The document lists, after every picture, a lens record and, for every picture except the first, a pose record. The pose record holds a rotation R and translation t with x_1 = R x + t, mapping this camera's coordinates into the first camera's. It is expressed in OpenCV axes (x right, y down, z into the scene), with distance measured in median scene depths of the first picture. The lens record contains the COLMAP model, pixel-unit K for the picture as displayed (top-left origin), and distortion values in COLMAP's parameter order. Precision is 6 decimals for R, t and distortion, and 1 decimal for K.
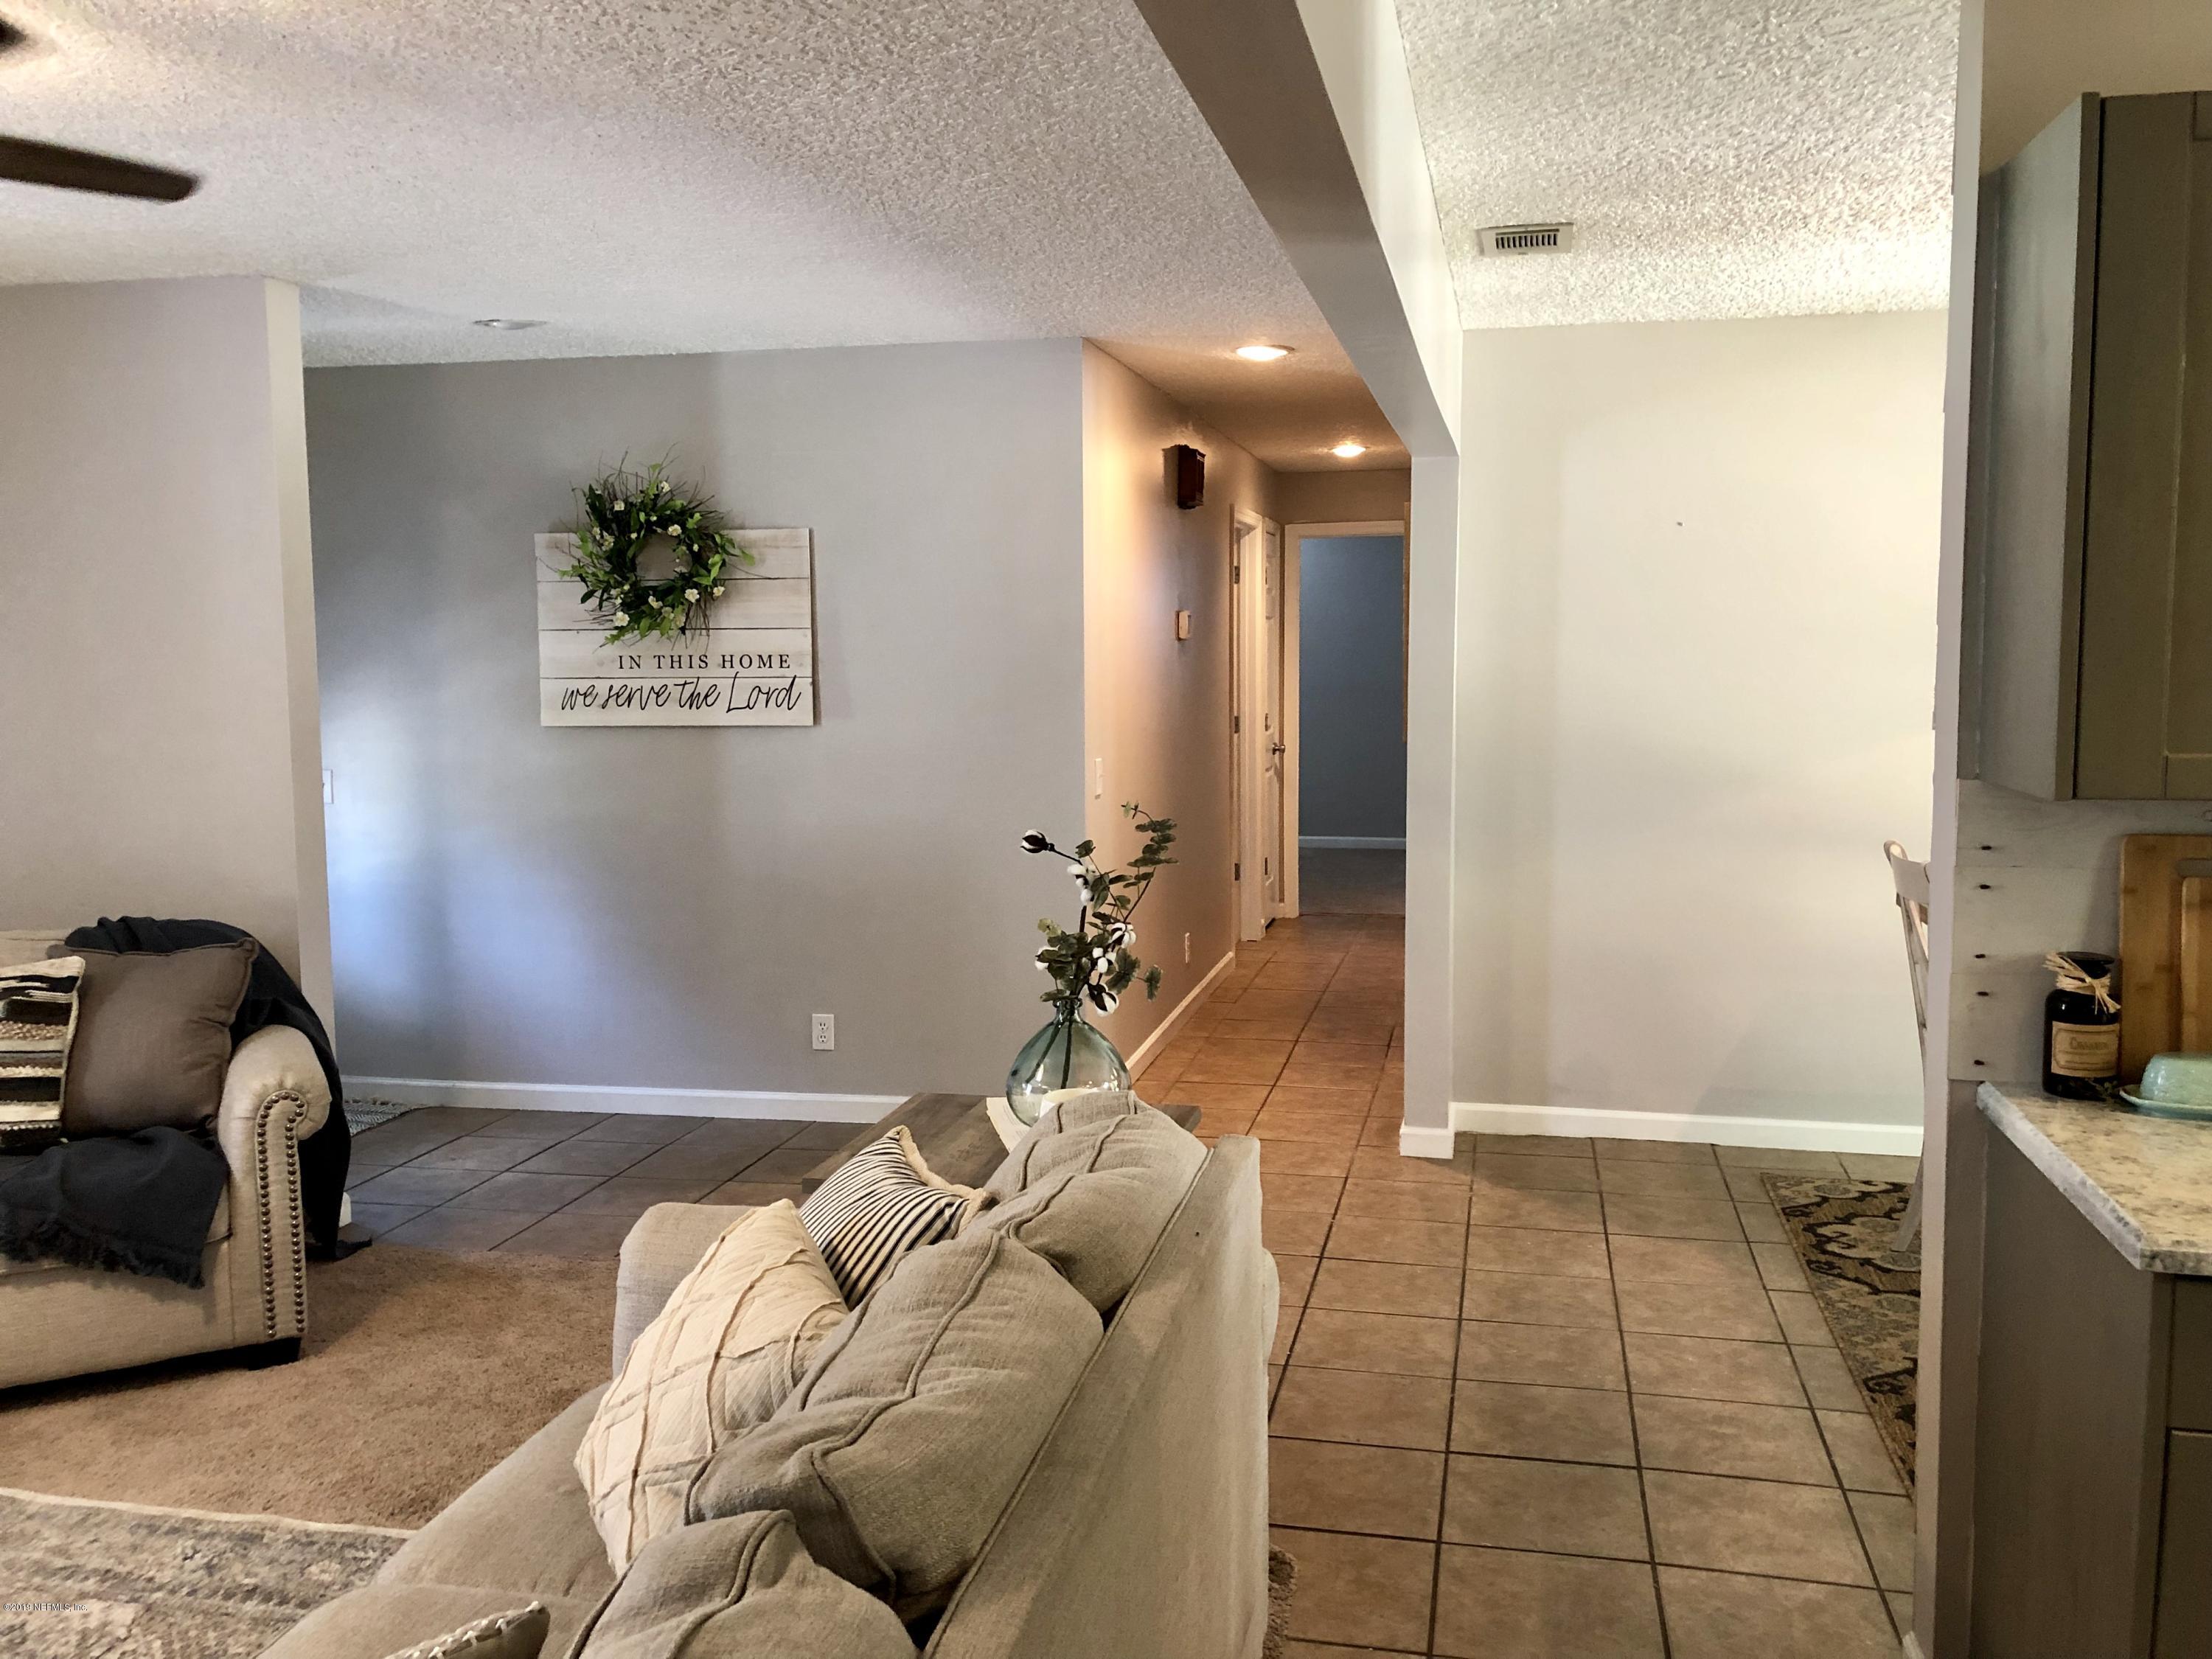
lens RADIAL K [[1815.9, 0, 1118.2], [0, 1815.9, 810.6], [0, 0, 1]] dist [0.058907, -0.074096]
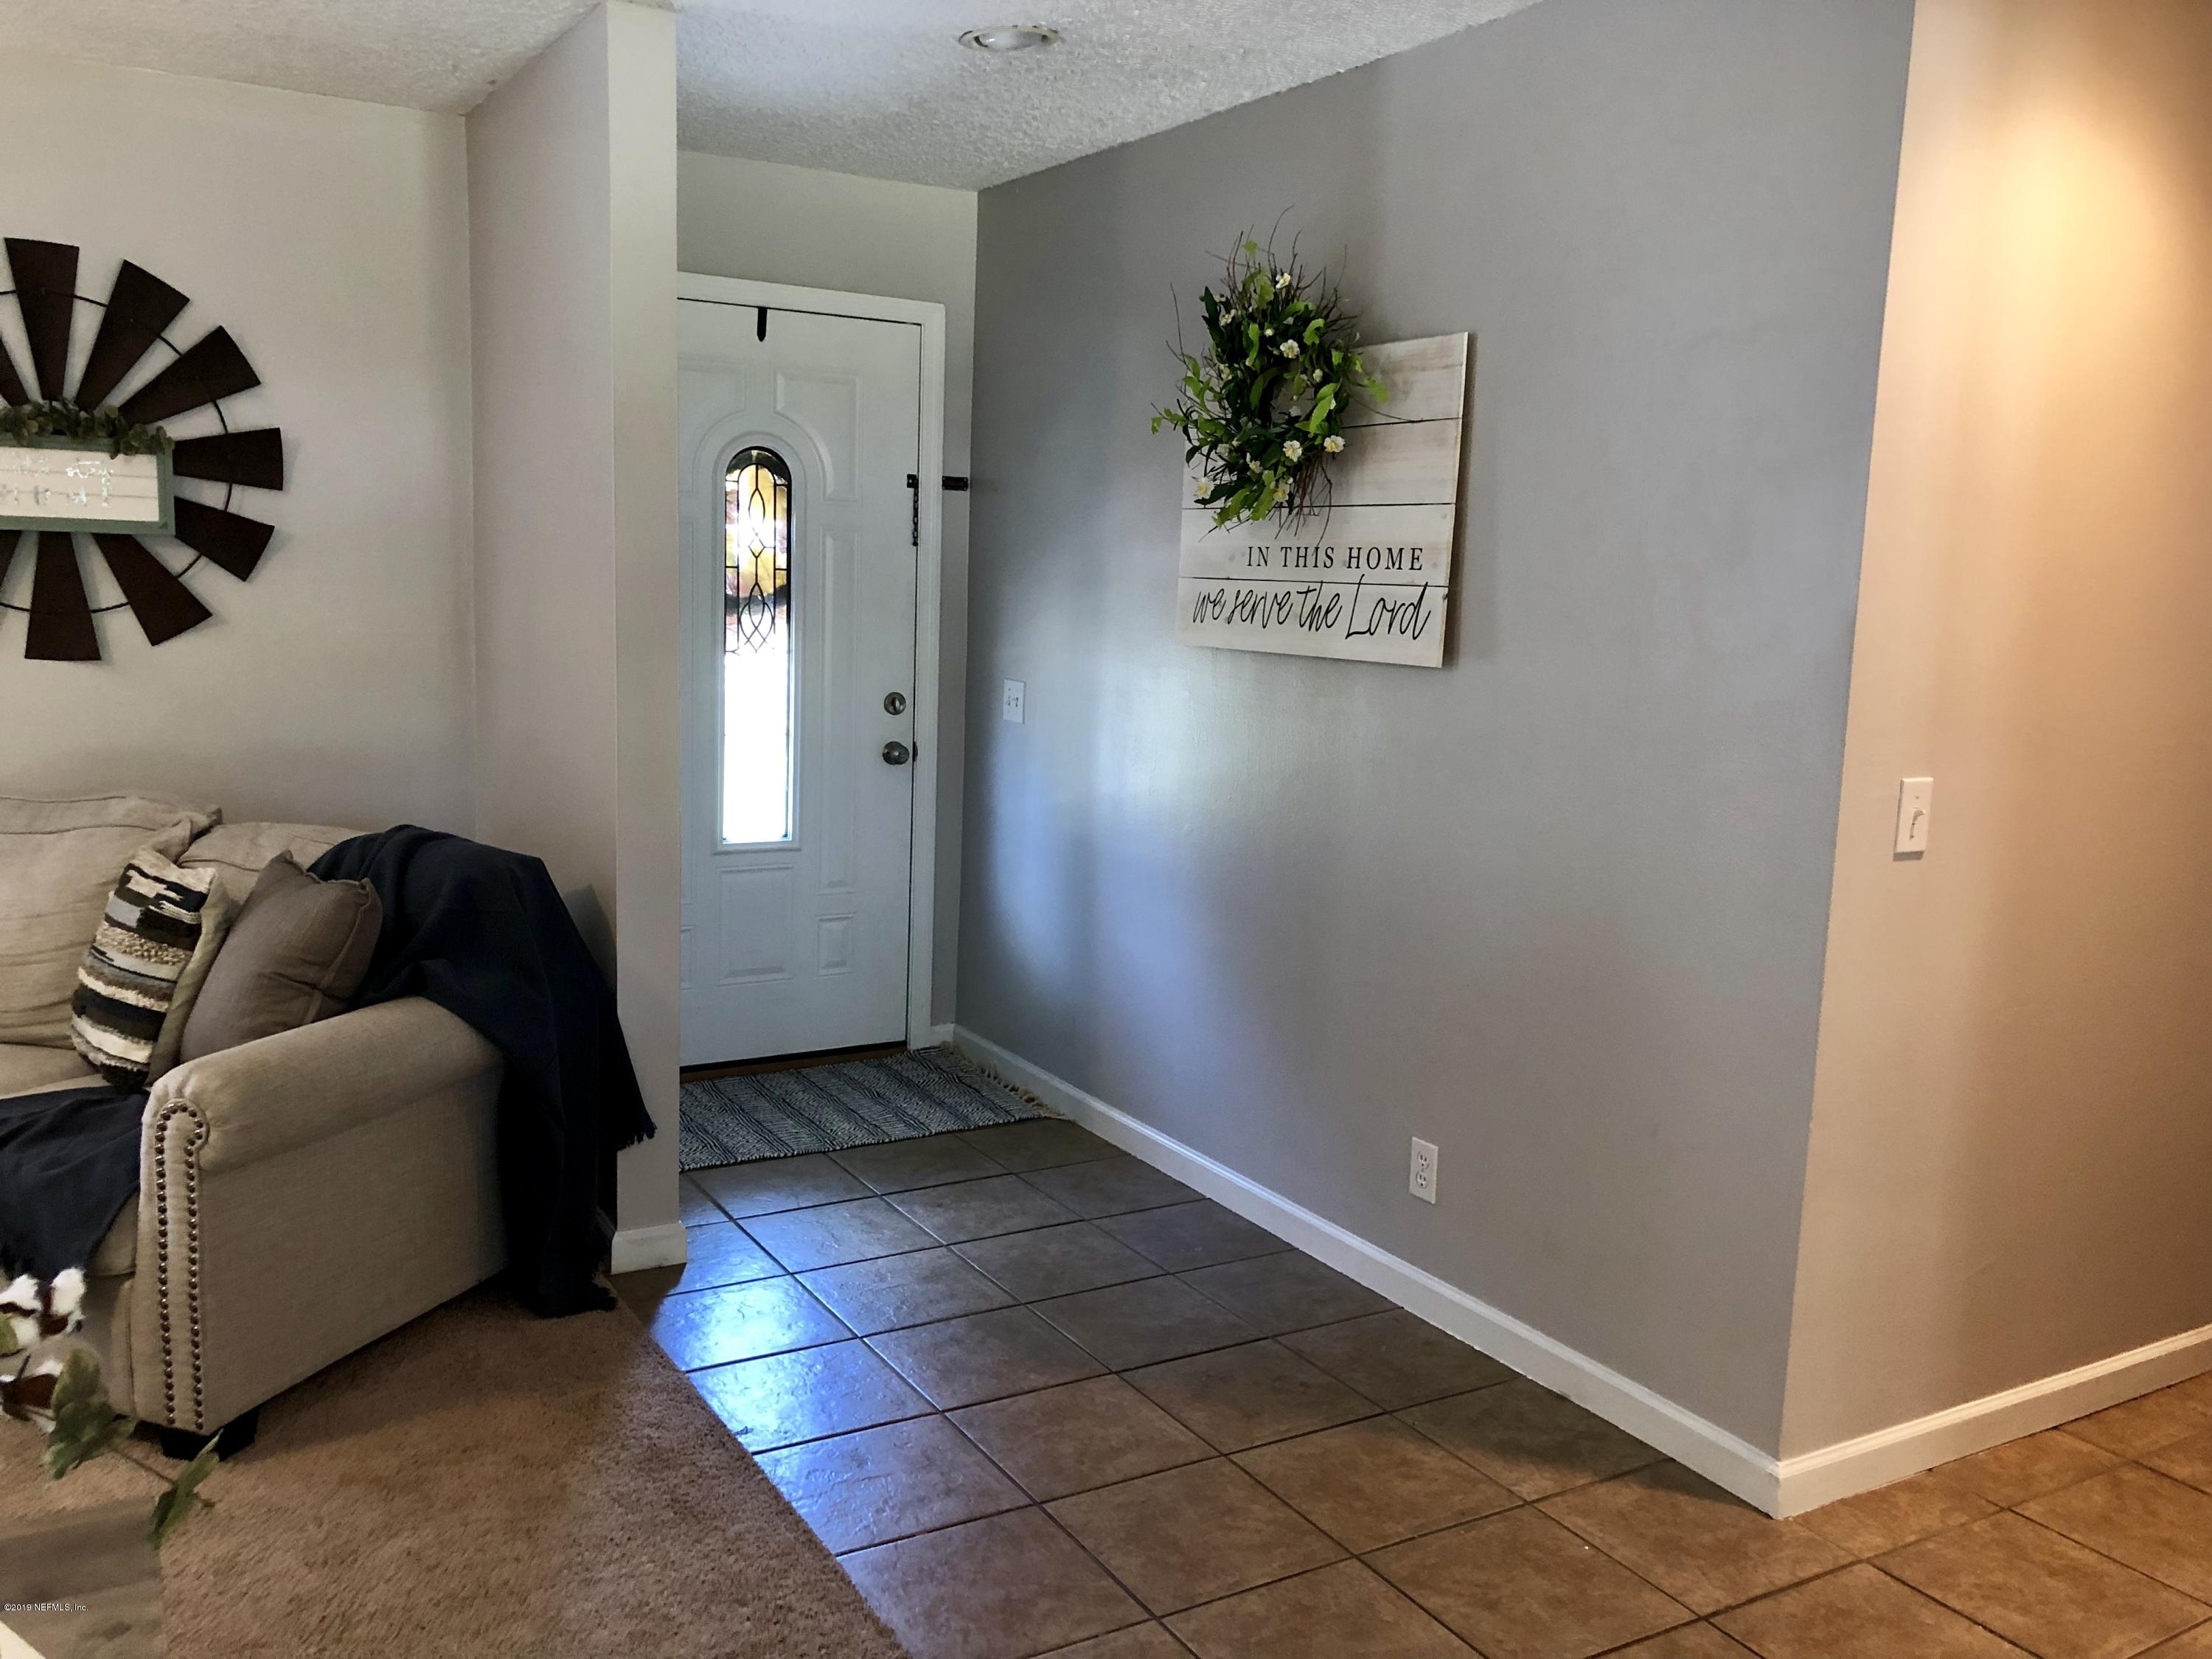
lens RADIAL K [[1815.9, 0, 1105.6], [0, 1815.9, 809.5], [0, 0, 1]] dist [0.058907, -0.074096]
pose [[0.678619, 0.131466, -0.722629, 0.253037], [-0.105809, 0.991087, 0.080940, -0.048425], [0.726829, 0.021533, 0.686481, 0.656775]]
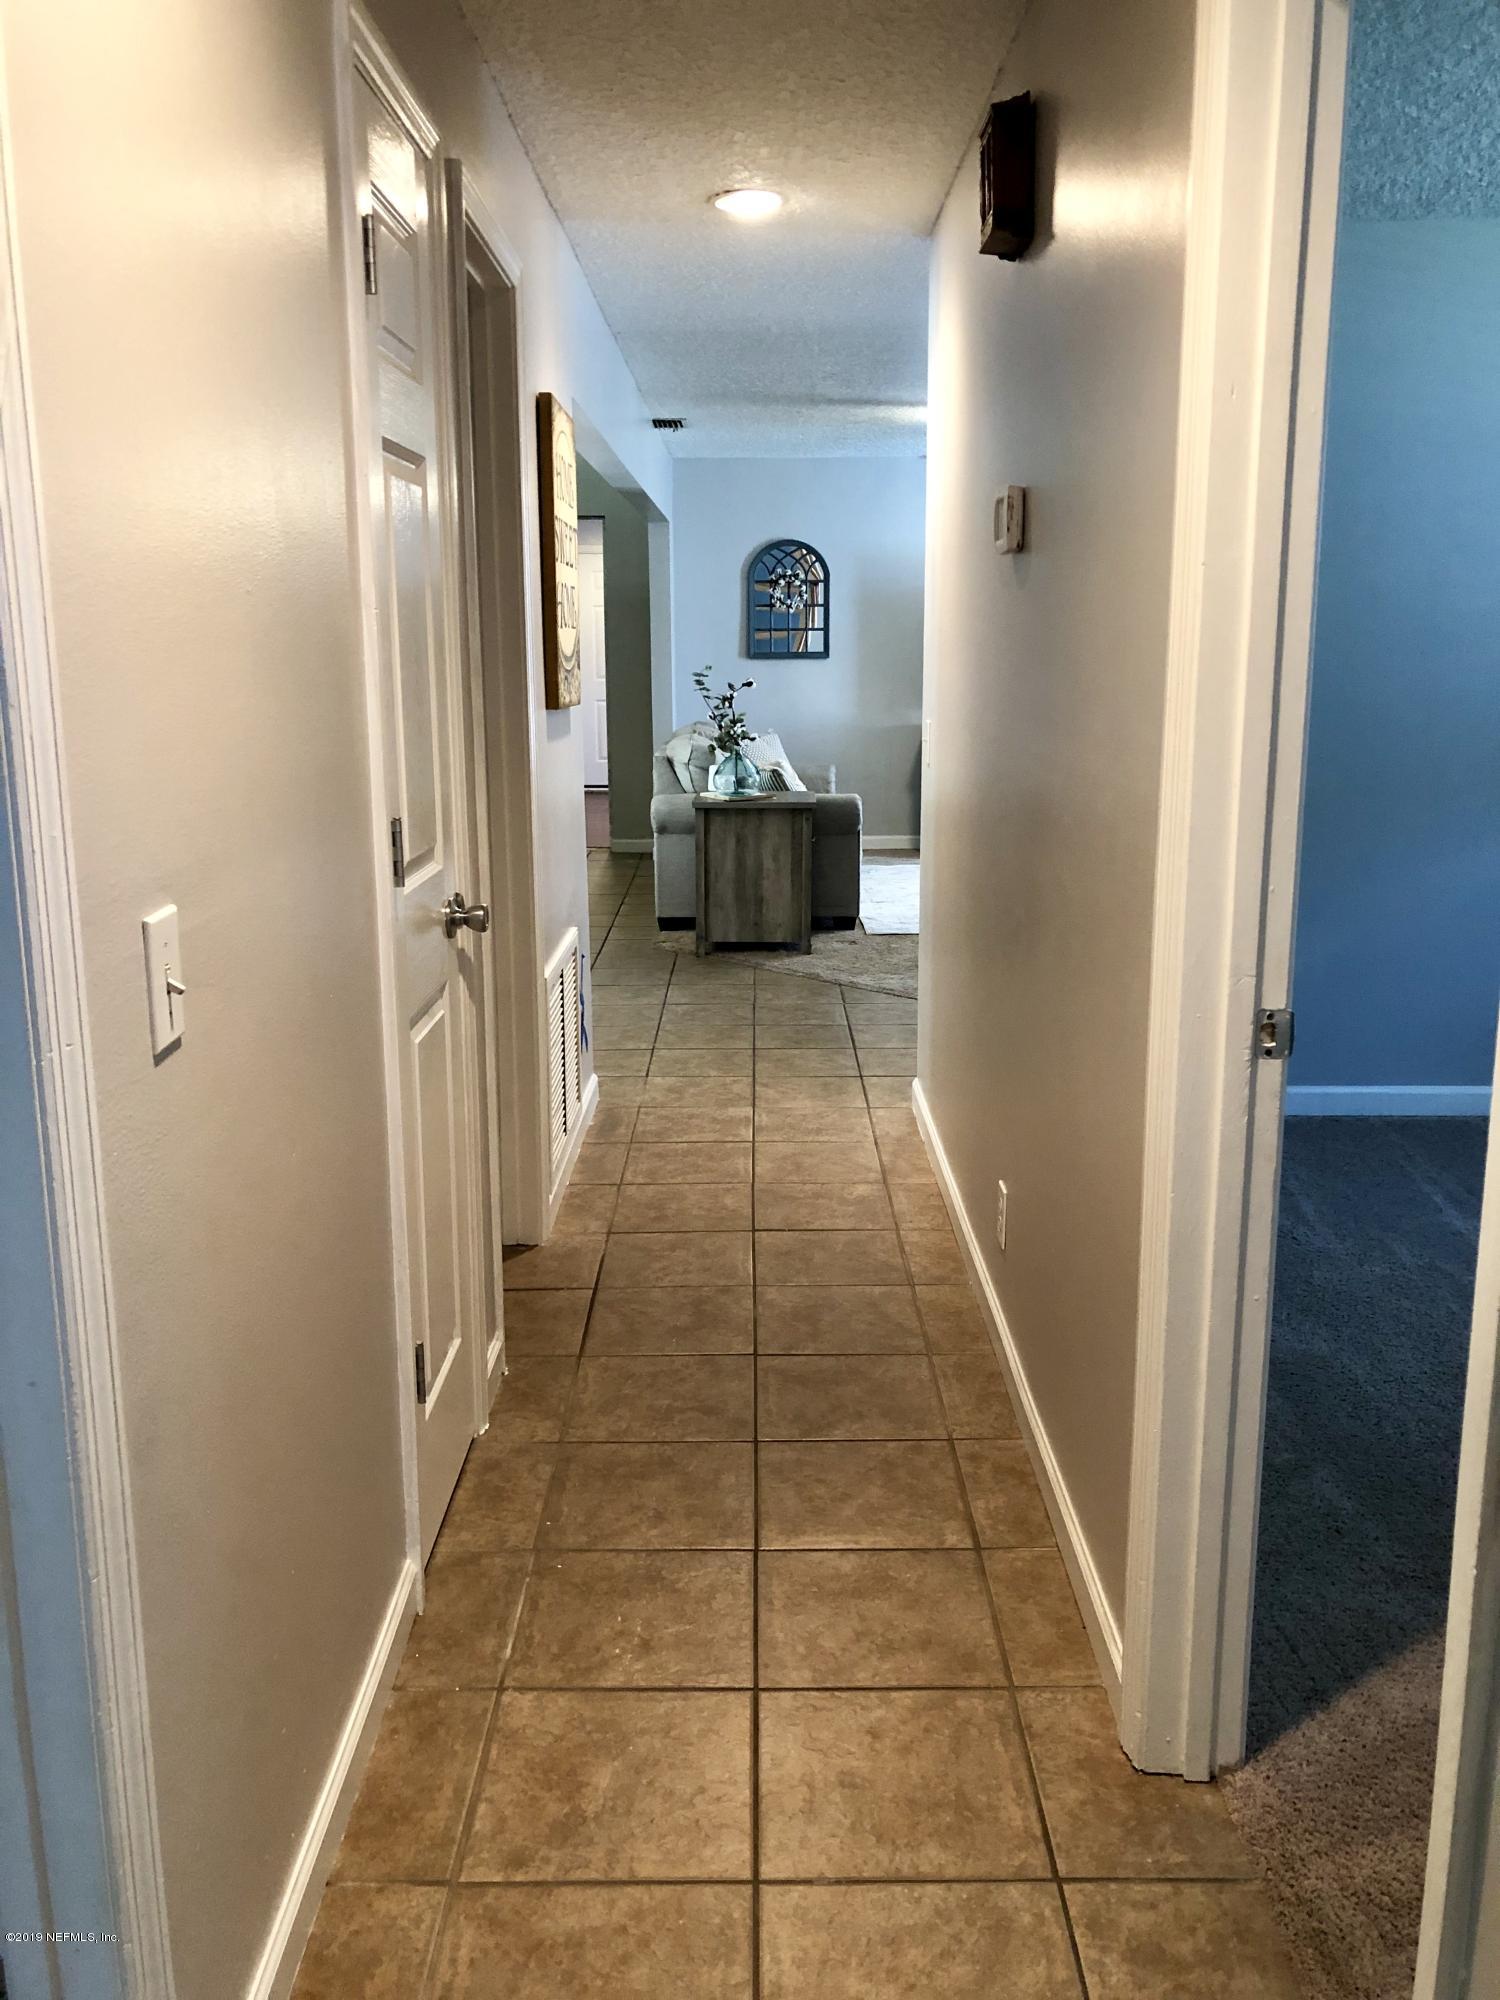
lens RADIAL K [[1641.9, 0, 767.9], [0, 1641.9, 1005.7], [0, 0, 1]] dist [0.058907, -0.074096]
pose [[-0.974775, 0.059637, -0.215077, 0.315863], [-0.009791, 0.951287, 0.308151, -0.184178], [0.222977, 0.302483, -0.926707, 2.285050]]
